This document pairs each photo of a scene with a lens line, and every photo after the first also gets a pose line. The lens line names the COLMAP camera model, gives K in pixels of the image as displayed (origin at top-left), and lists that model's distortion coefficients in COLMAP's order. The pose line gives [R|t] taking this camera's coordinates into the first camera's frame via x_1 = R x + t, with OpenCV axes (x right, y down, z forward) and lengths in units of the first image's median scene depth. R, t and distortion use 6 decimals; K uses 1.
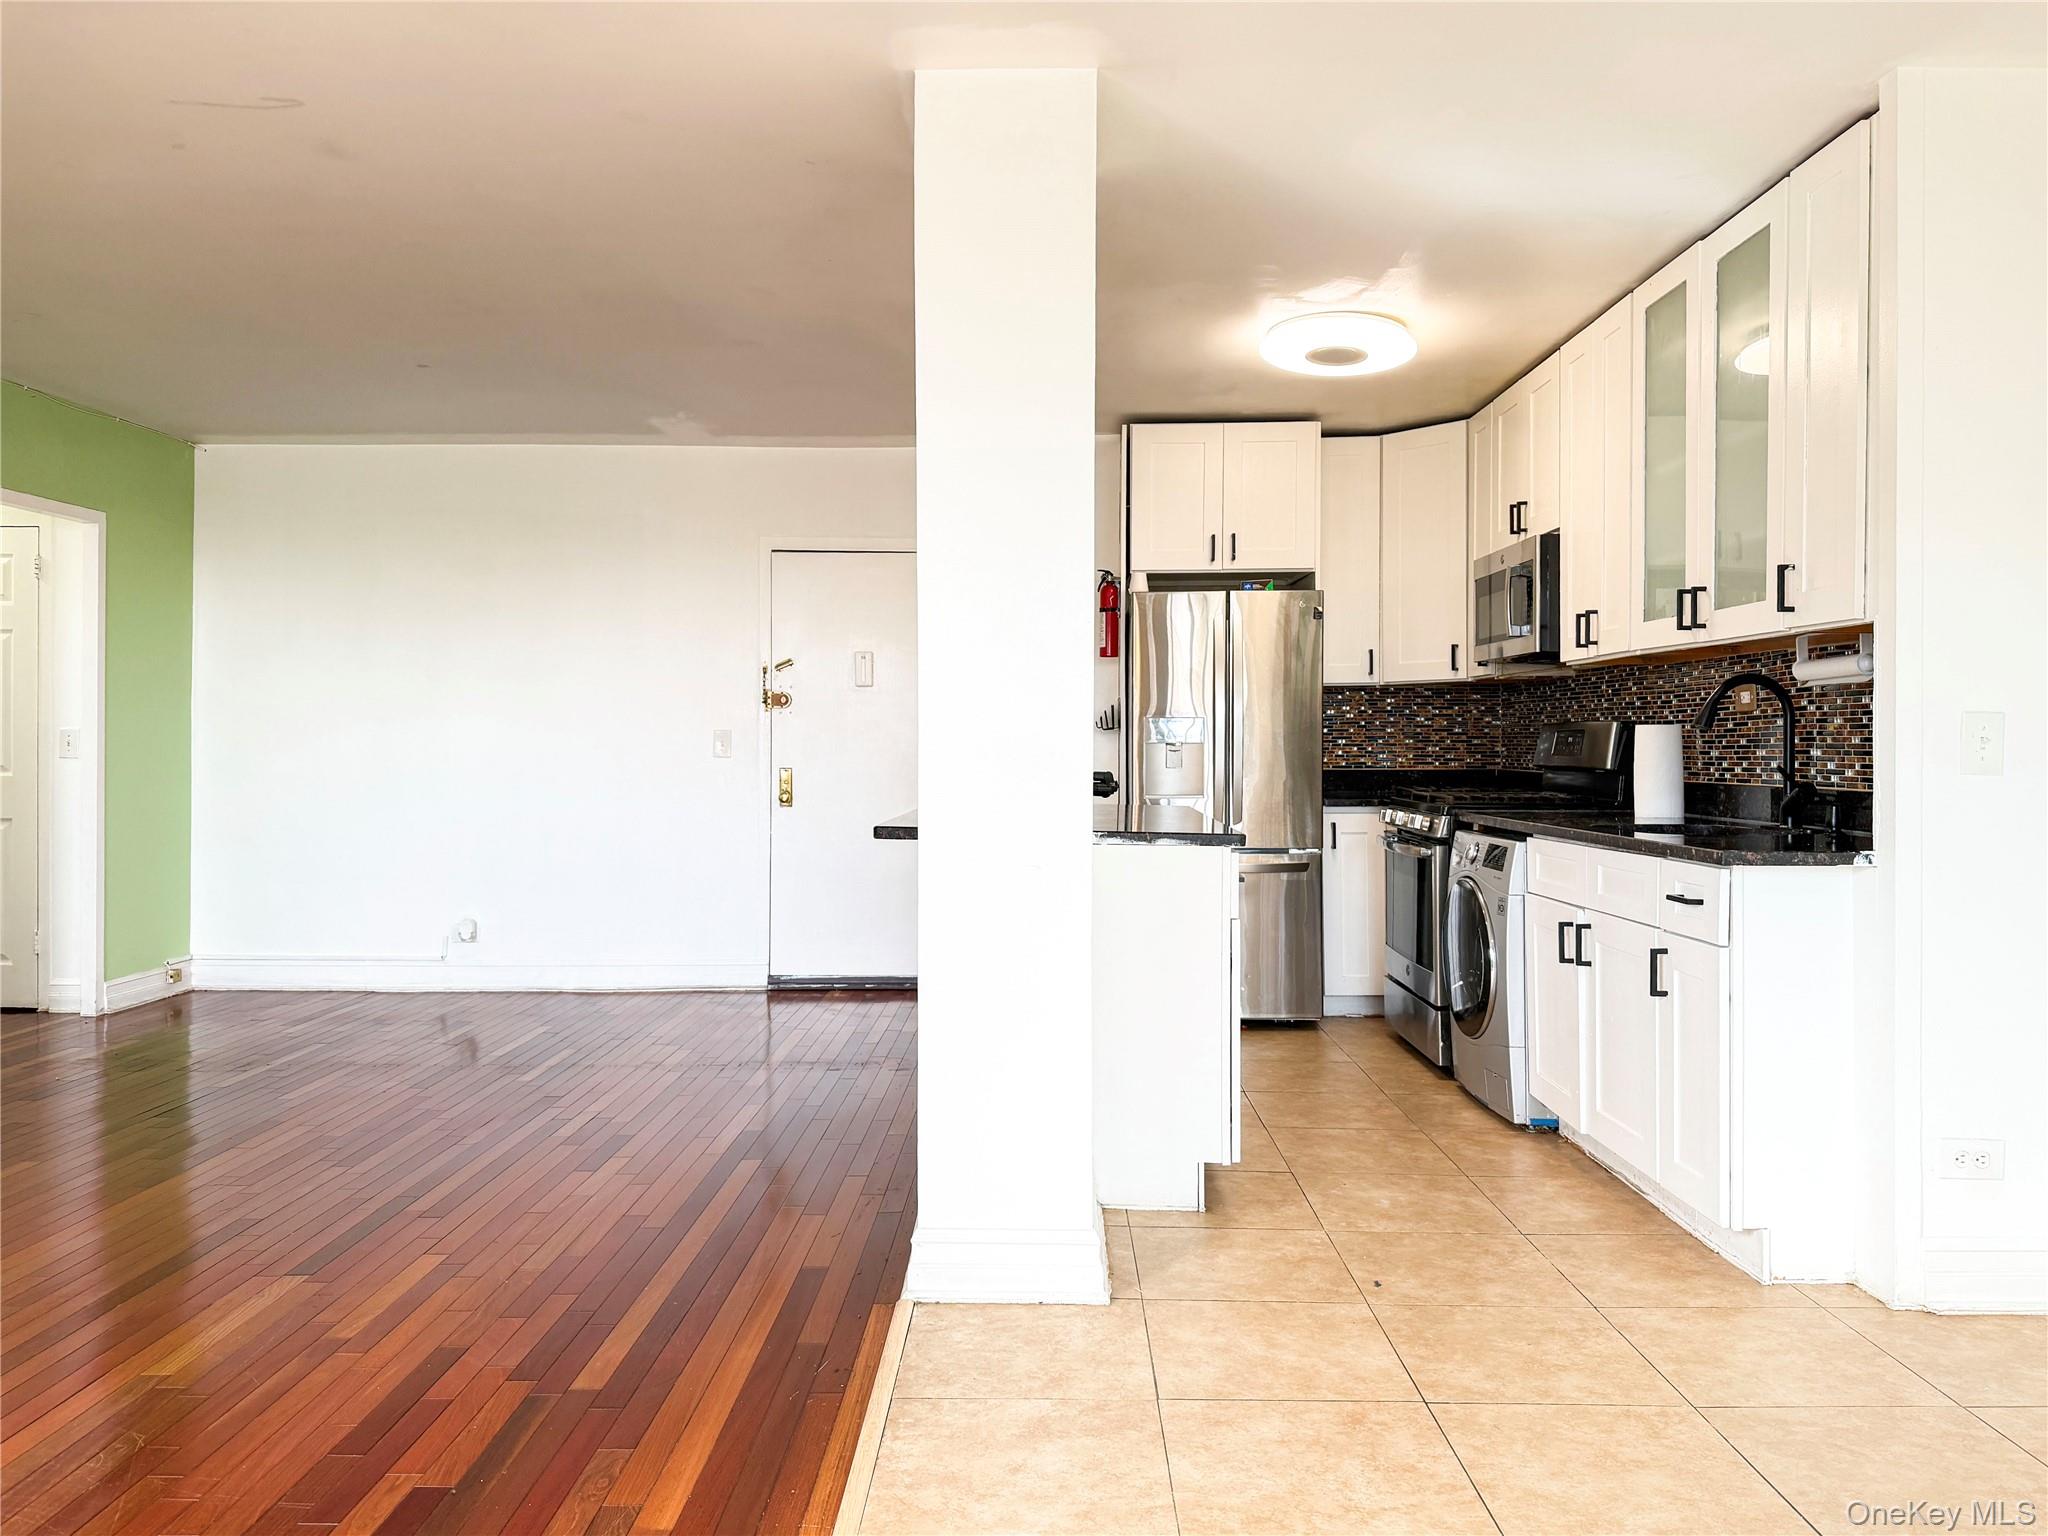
lens RADIAL K [[1441.1, 0, 1060.6], [0, 1441.1, 759.5], [0, 0, 1]] dist [0.081091, -0.109837]
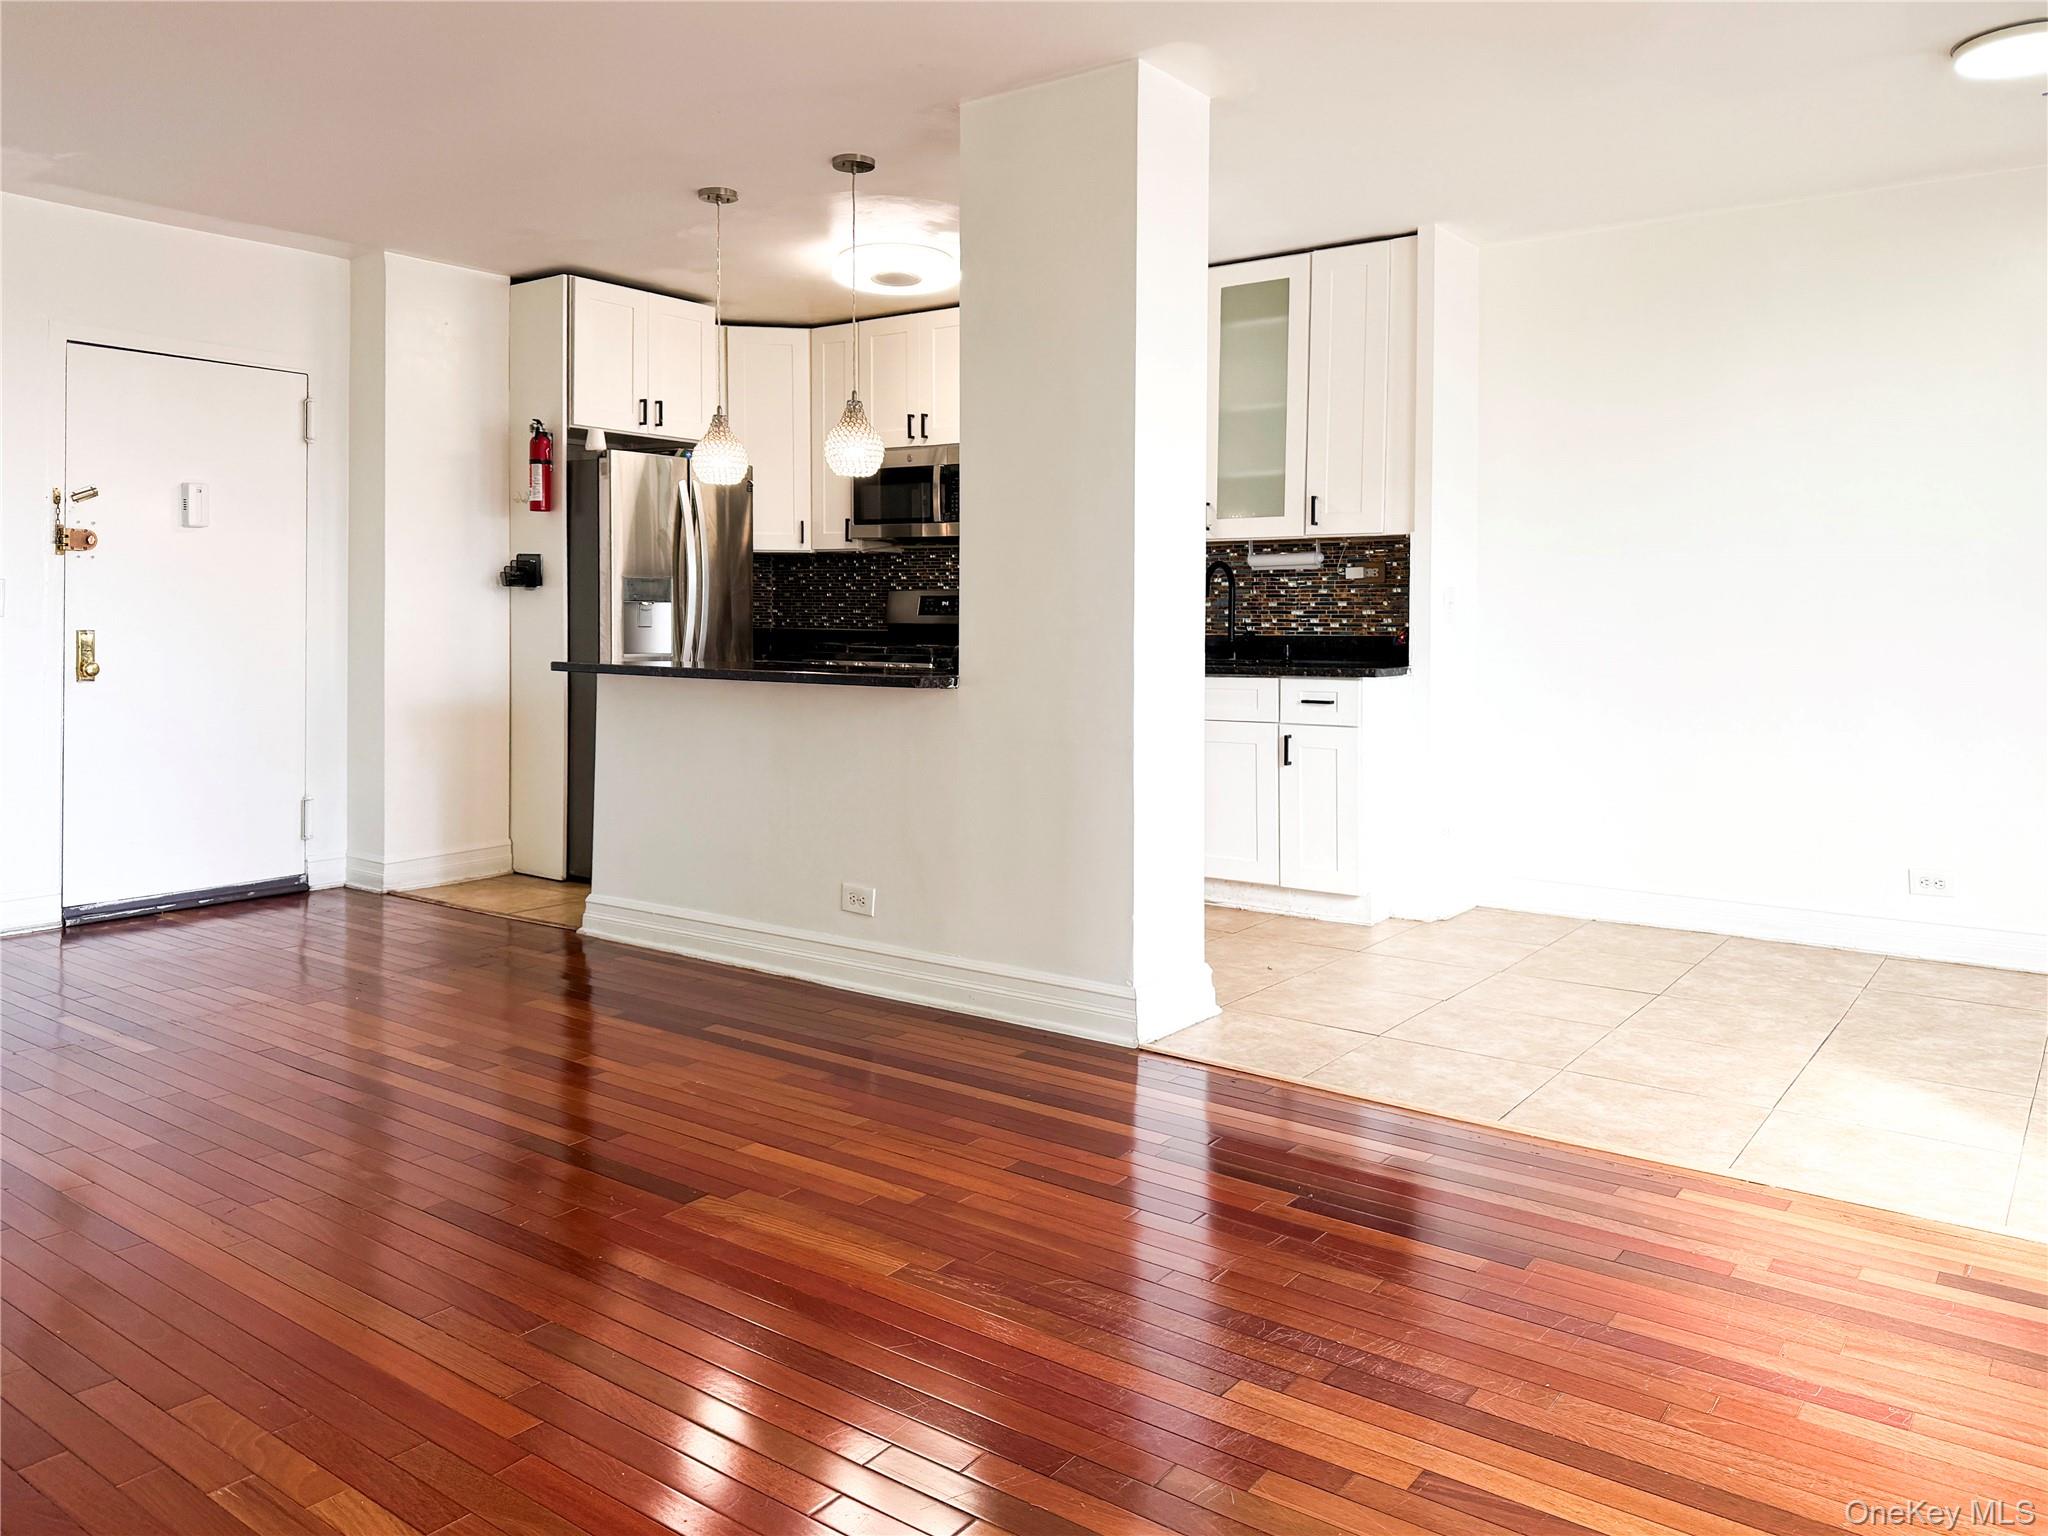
lens RADIAL K [[1430.4, 0, 1024.1], [0, 1430.4, 653.1], [0, 0, 1]] dist [0.042314, -0.000823]
pose [[0.601373, -0.018497, 0.798755, -0.578051], [0.004215, 0.999792, 0.019978, 0.005278], [-0.798958, -0.008648, 0.601325, 0.173893]]
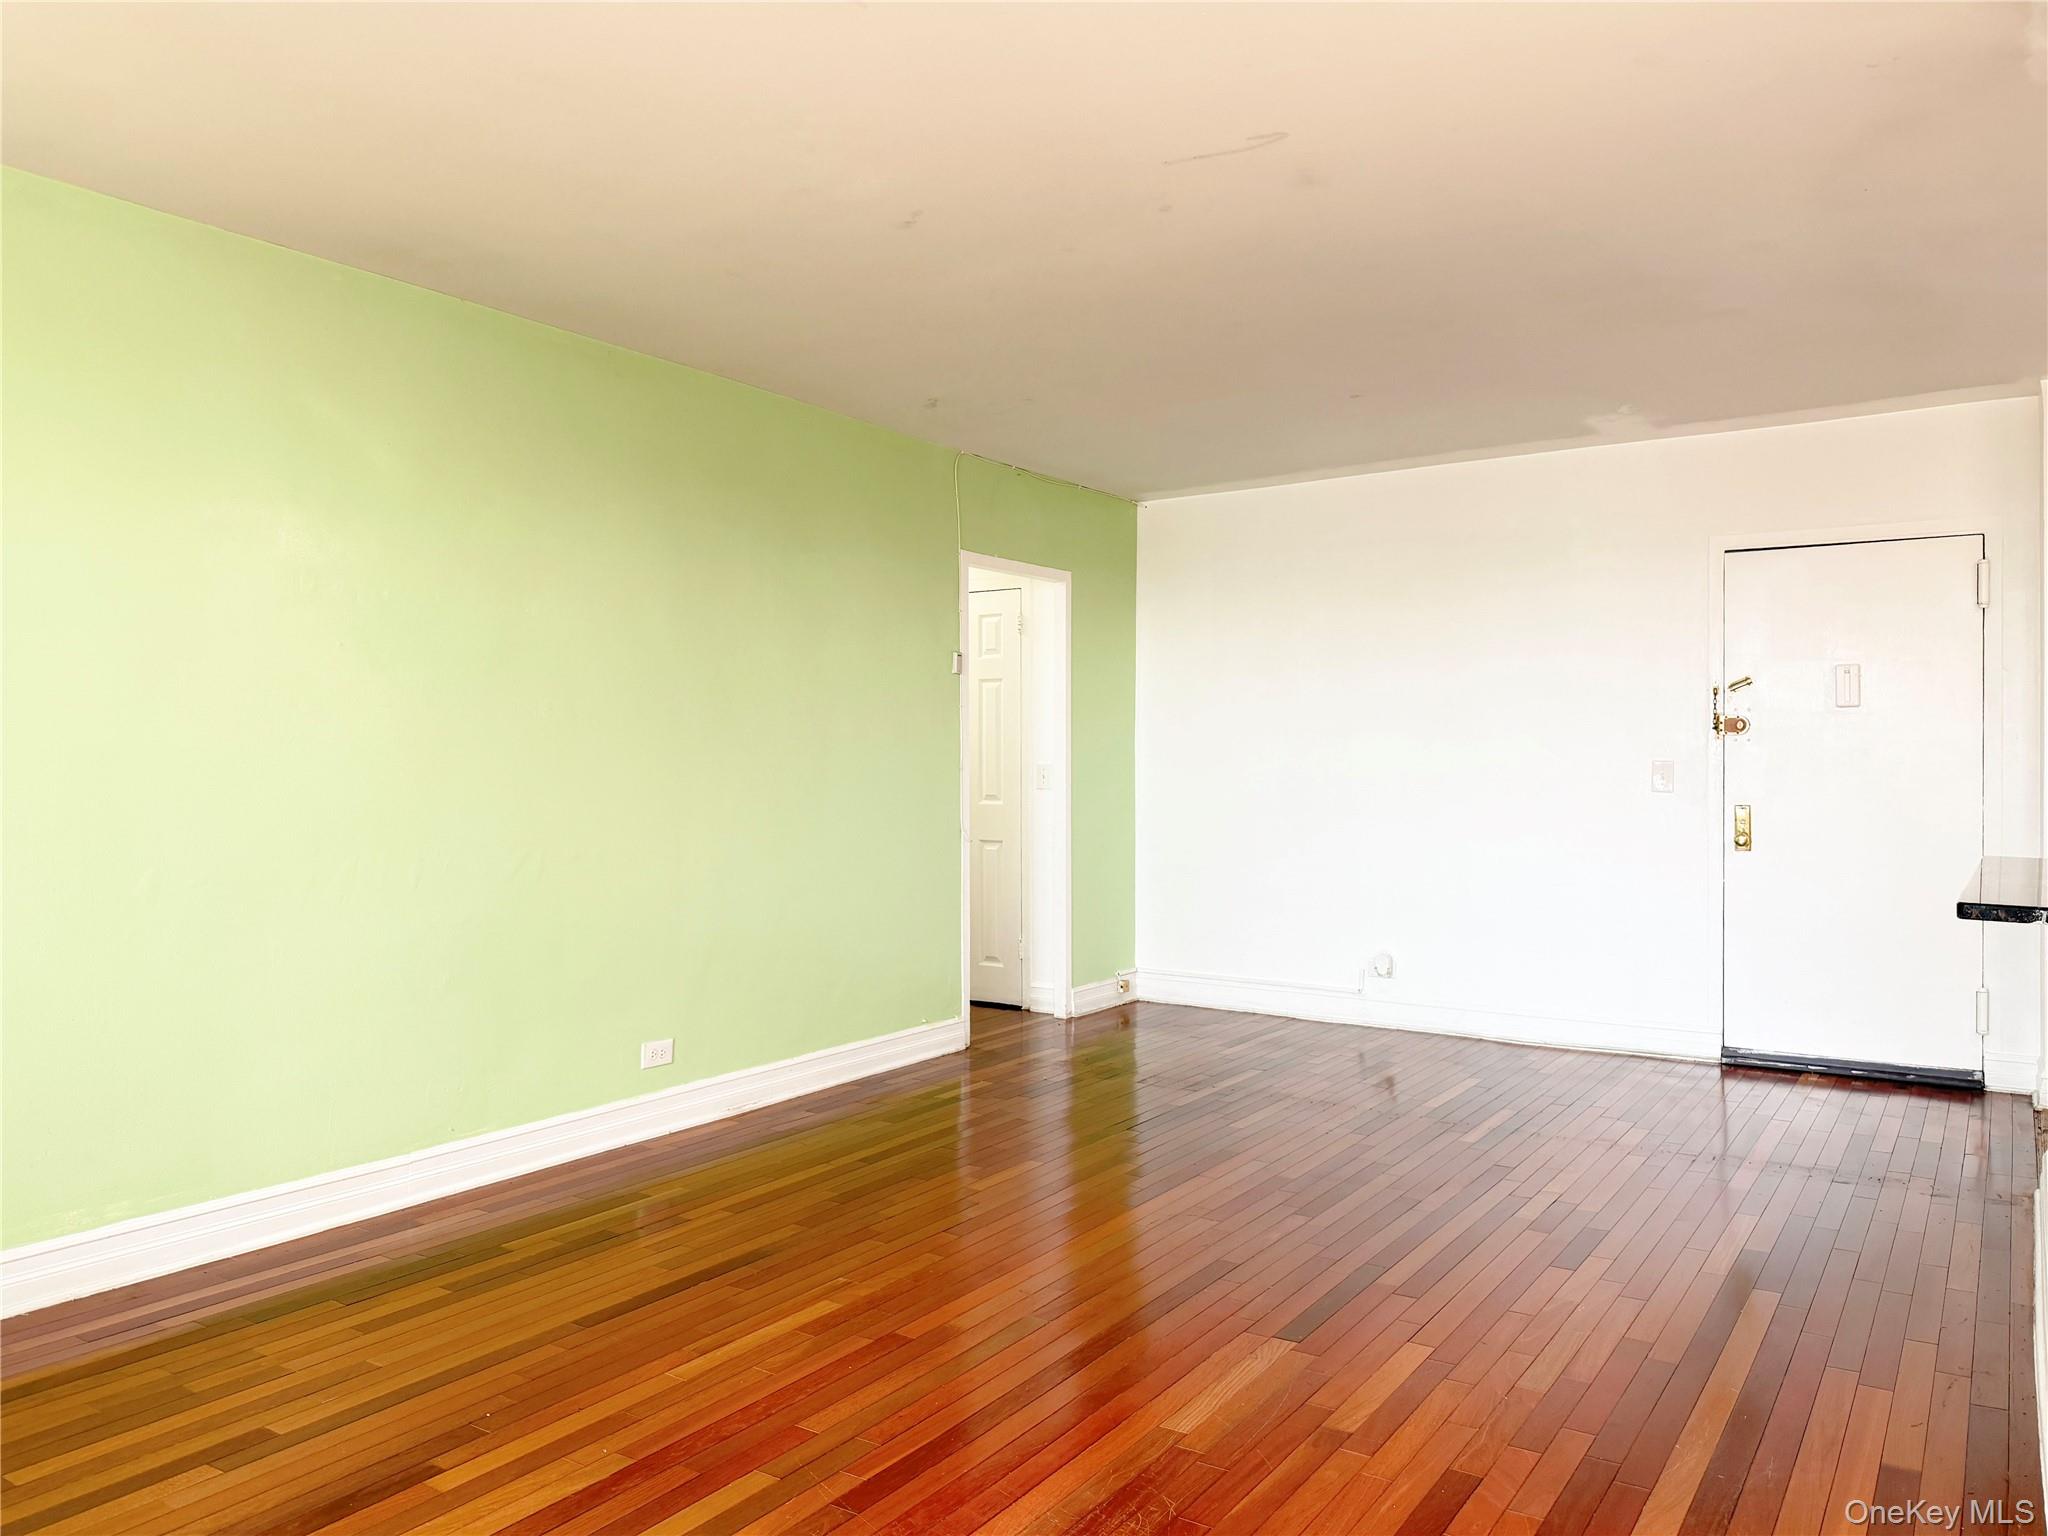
lens RADIAL K [[1475.7, 0, 1033.0], [0, 1475.7, 756.2], [0, 0, 1]] dist [0.032584, -0.084406]
pose [[0.831750, -0.008621, -0.555083, -0.061409], [-0.001439, 0.999843, -0.017684, -0.007831], [0.555148, 0.015508, 0.831607, 0.047562]]
